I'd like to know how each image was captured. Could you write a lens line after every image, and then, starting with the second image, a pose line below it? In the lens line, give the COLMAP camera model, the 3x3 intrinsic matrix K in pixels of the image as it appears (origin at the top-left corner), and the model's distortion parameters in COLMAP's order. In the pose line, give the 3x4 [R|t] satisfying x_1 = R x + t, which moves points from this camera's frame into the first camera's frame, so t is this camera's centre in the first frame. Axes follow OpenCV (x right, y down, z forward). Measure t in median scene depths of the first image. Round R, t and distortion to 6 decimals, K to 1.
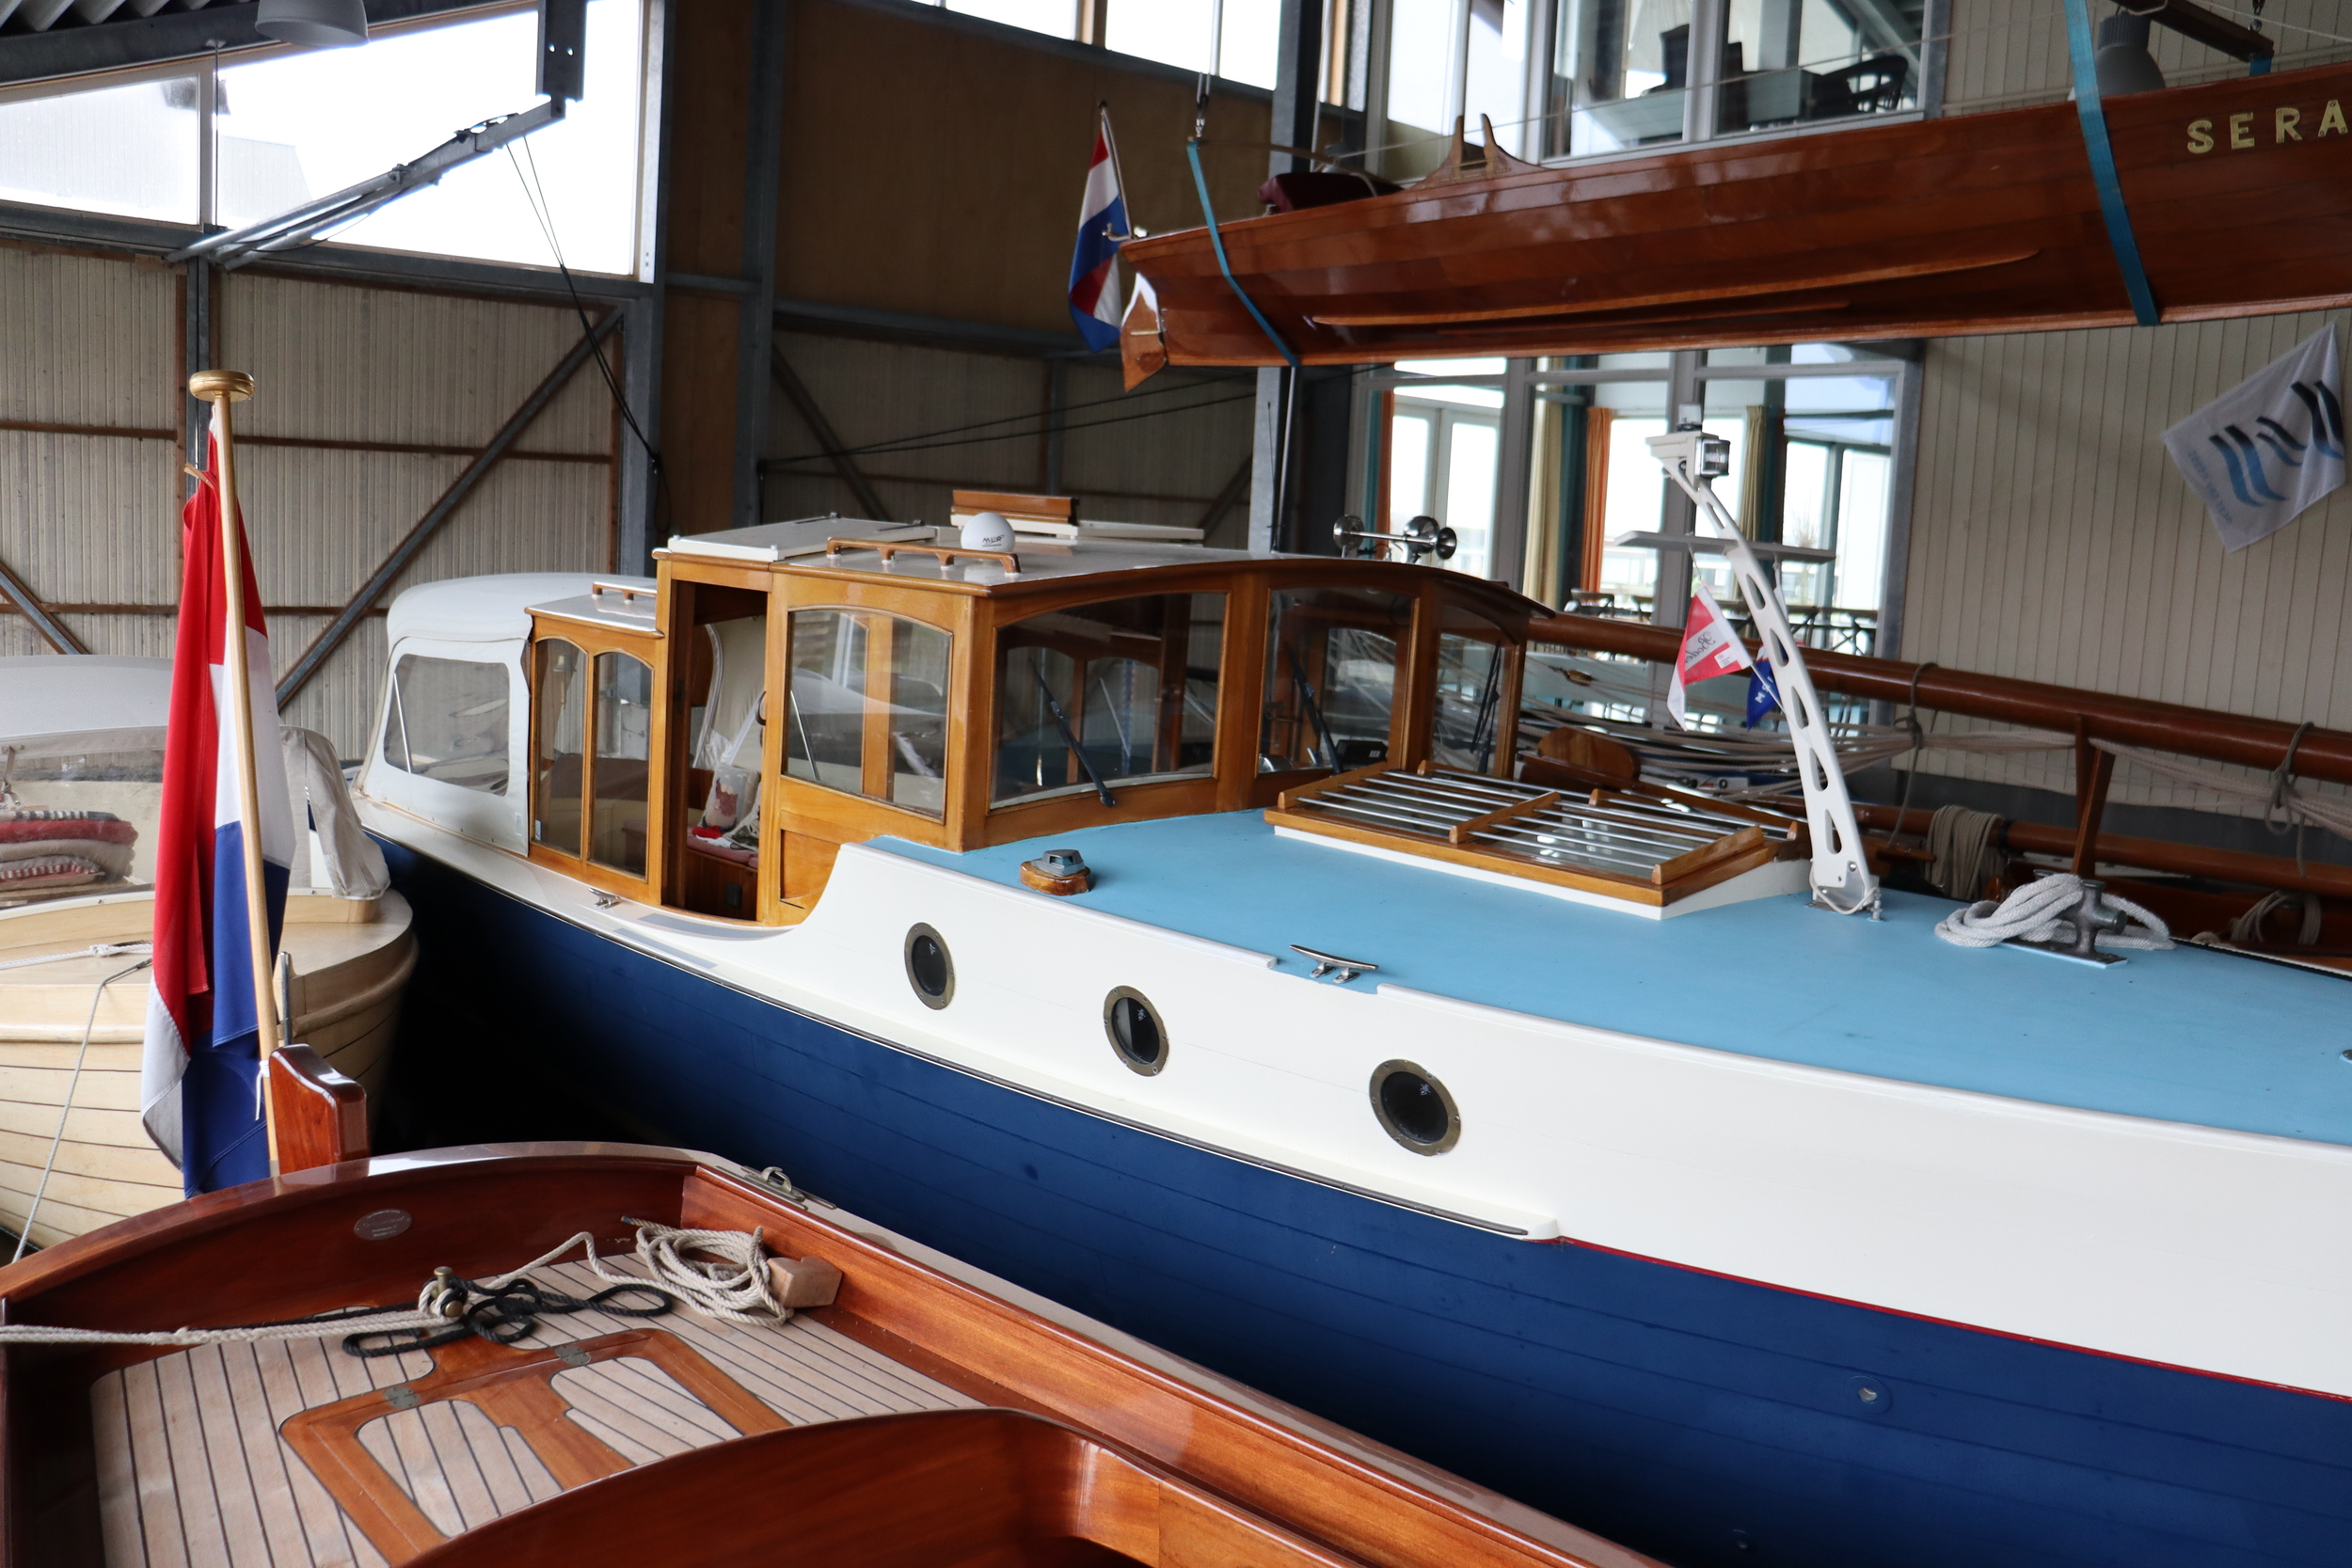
lens RADIAL K [[1930.8, 0, 1174.7], [0, 1930.8, 815.0], [0, 0, 1]] dist [-0.171574, 0.149096]
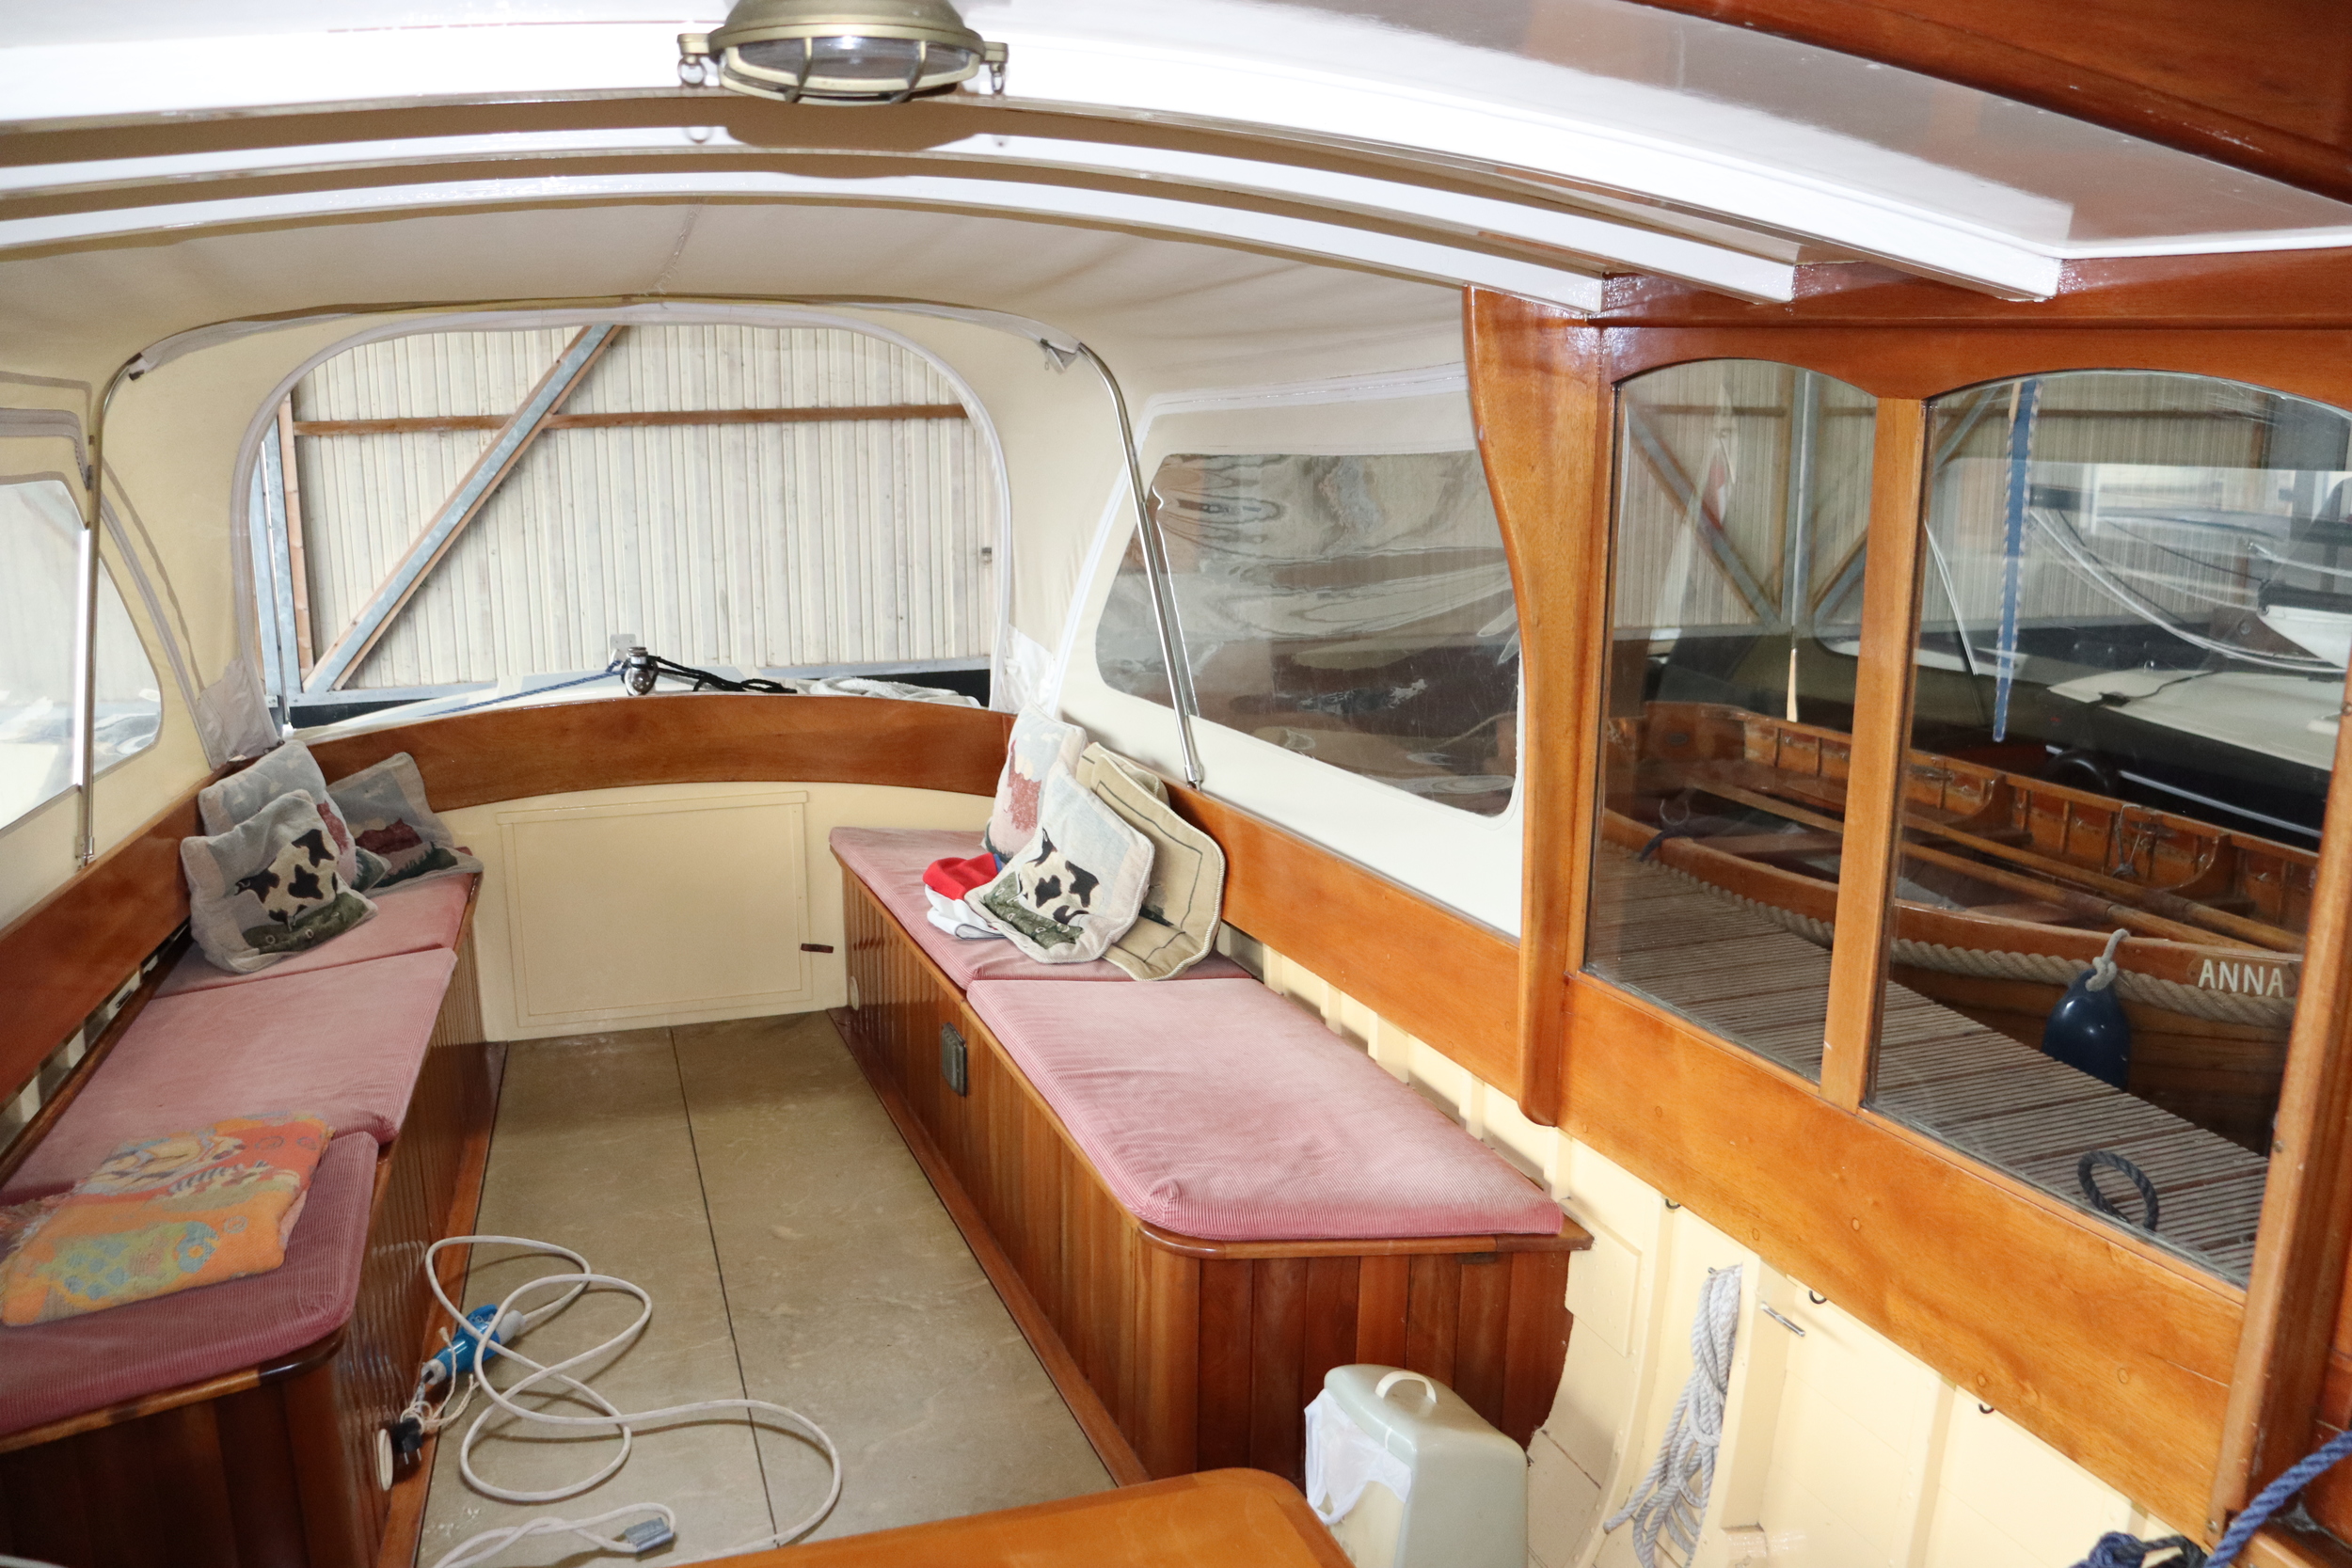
lens RADIAL K [[1880.3, 0, 1187.3], [0, 1880.3, 797.7], [0, 0, 1]] dist [-0.164672, 0.103215]
pose [[0.919998, 0.032205, -0.390598, -0.027792], [-0.004883, 0.997483, 0.070743, -0.034077], [0.391893, -0.063176, 0.917839, 0.563216]]
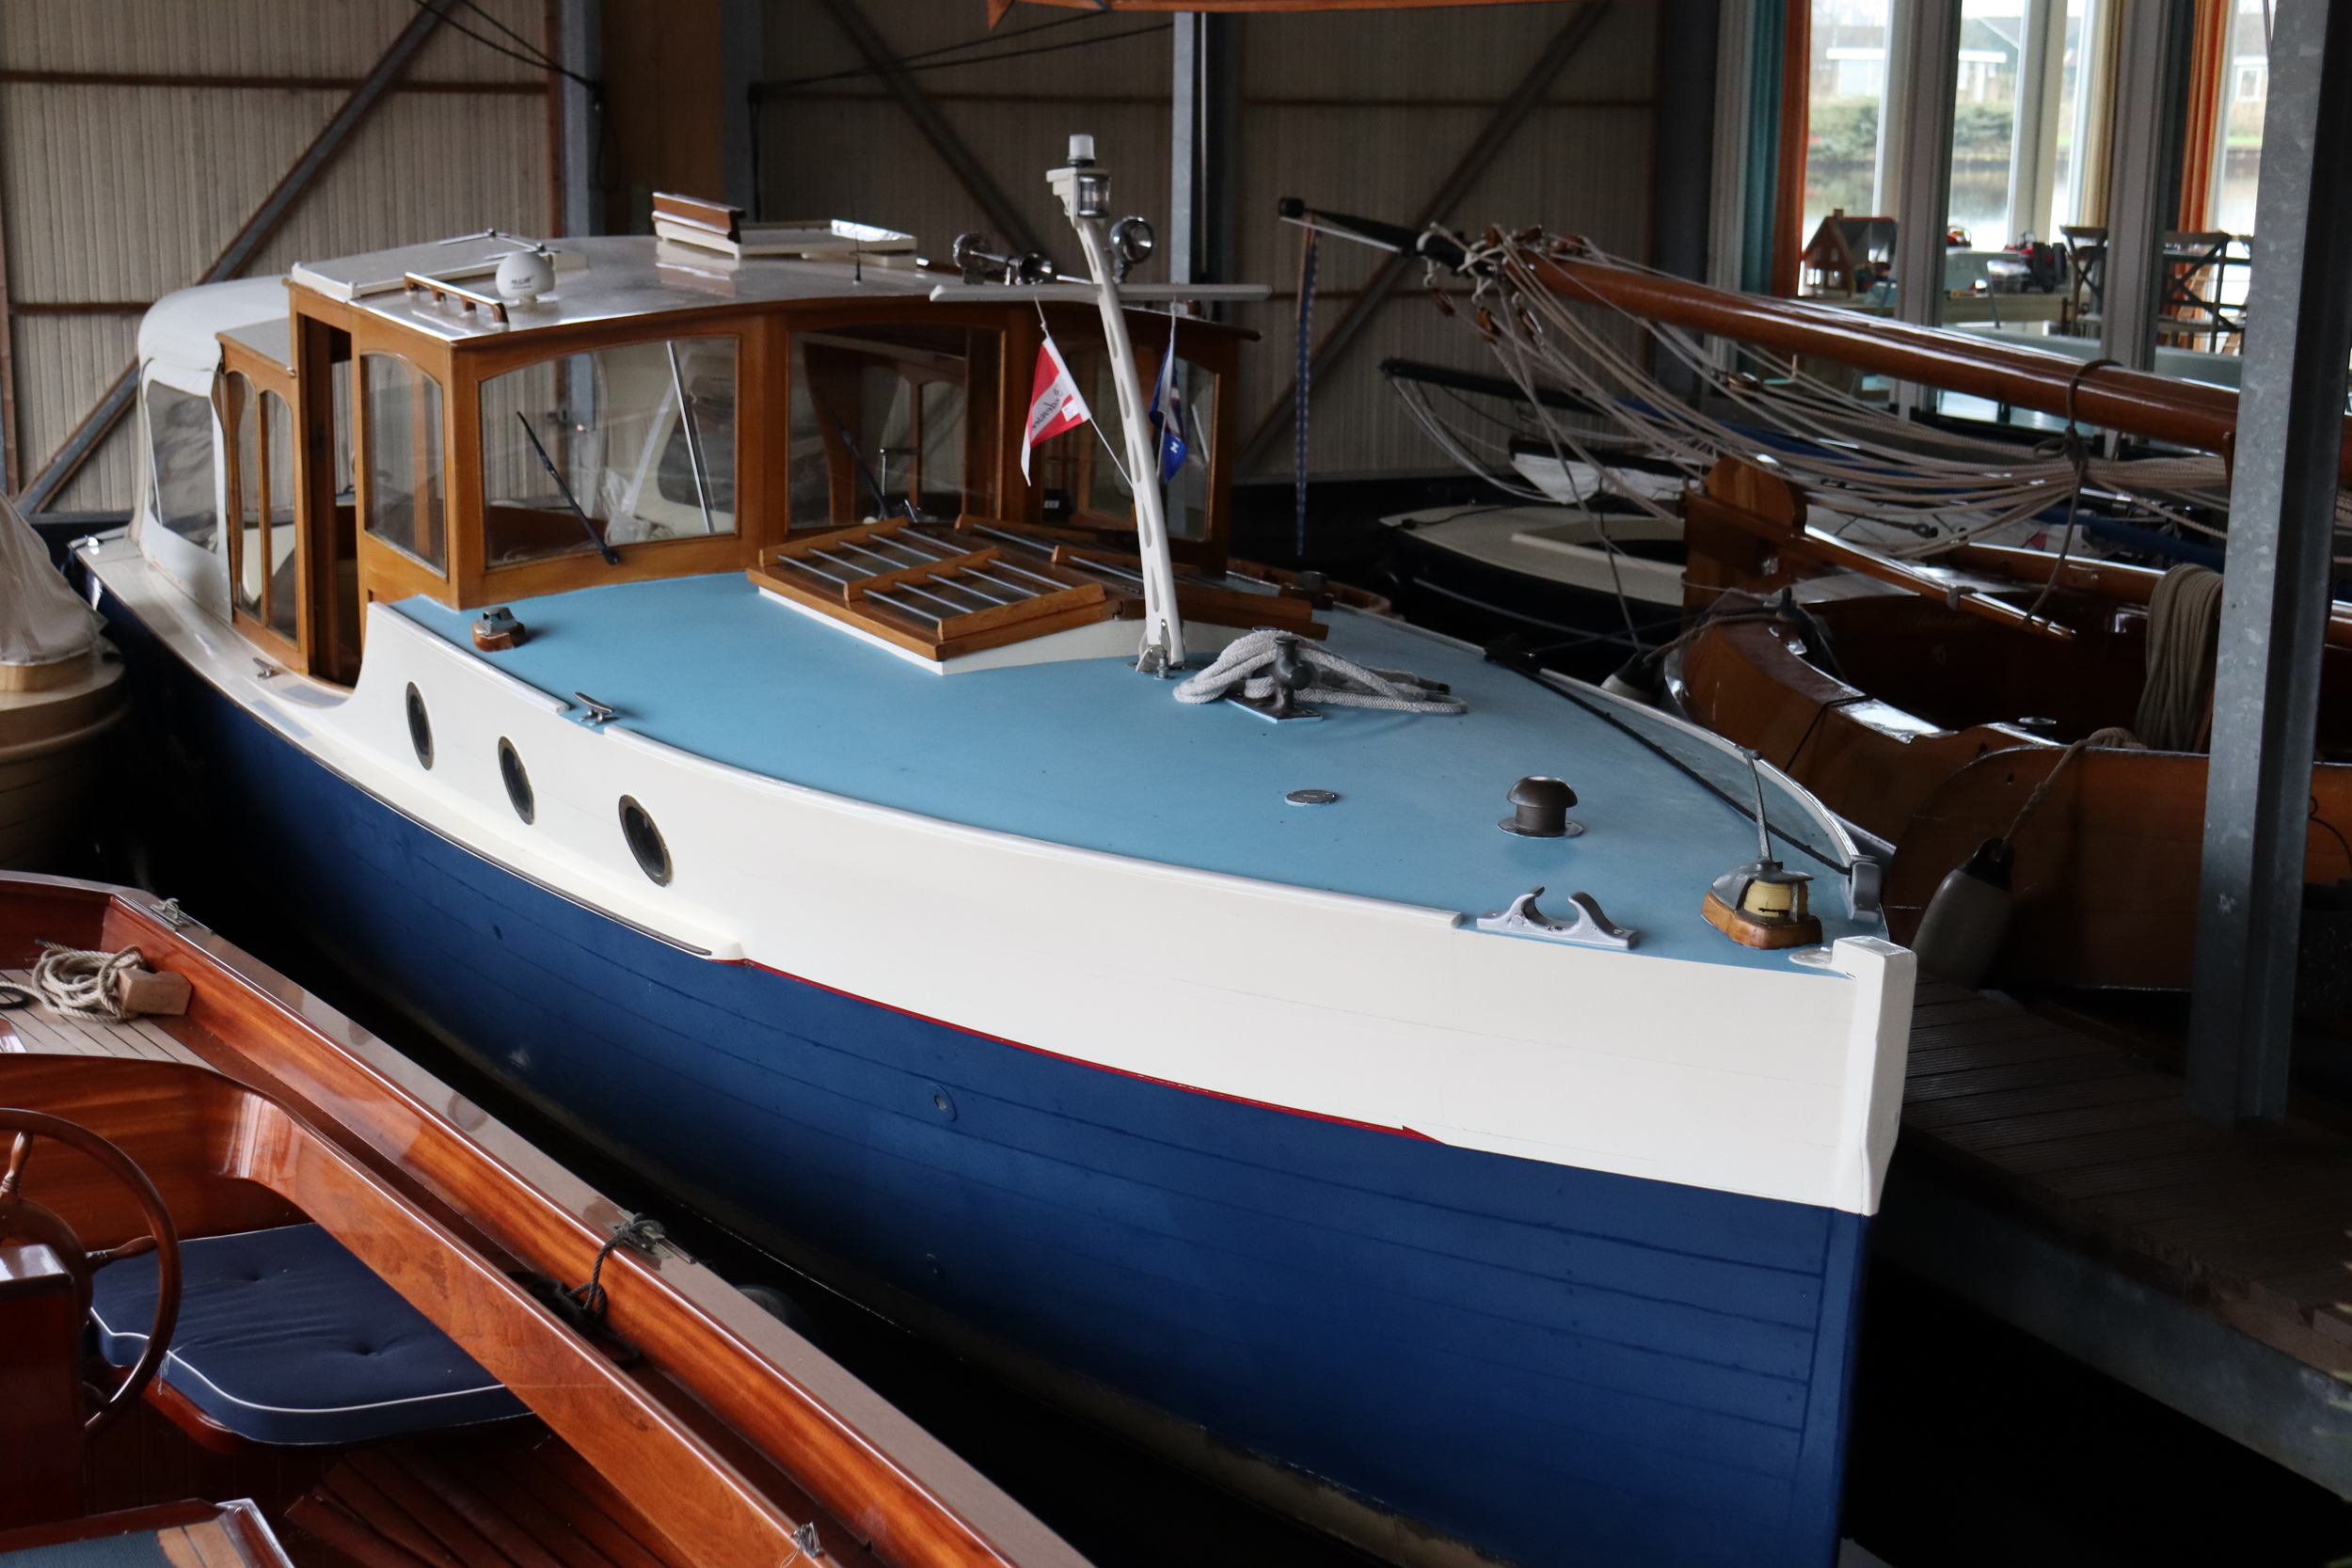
lens RADIAL K [[3640.4, 0, 1177.7], [0, 3640.4, 836.1], [0, 0, 1]] dist [0.049798, 0.580337]
pose [[0.962092, 0.020167, -0.271980, 0.350877], [-0.002313, 0.997830, 0.065805, 0.004903], [0.272717, -0.062681, 0.960050, -0.323438]]
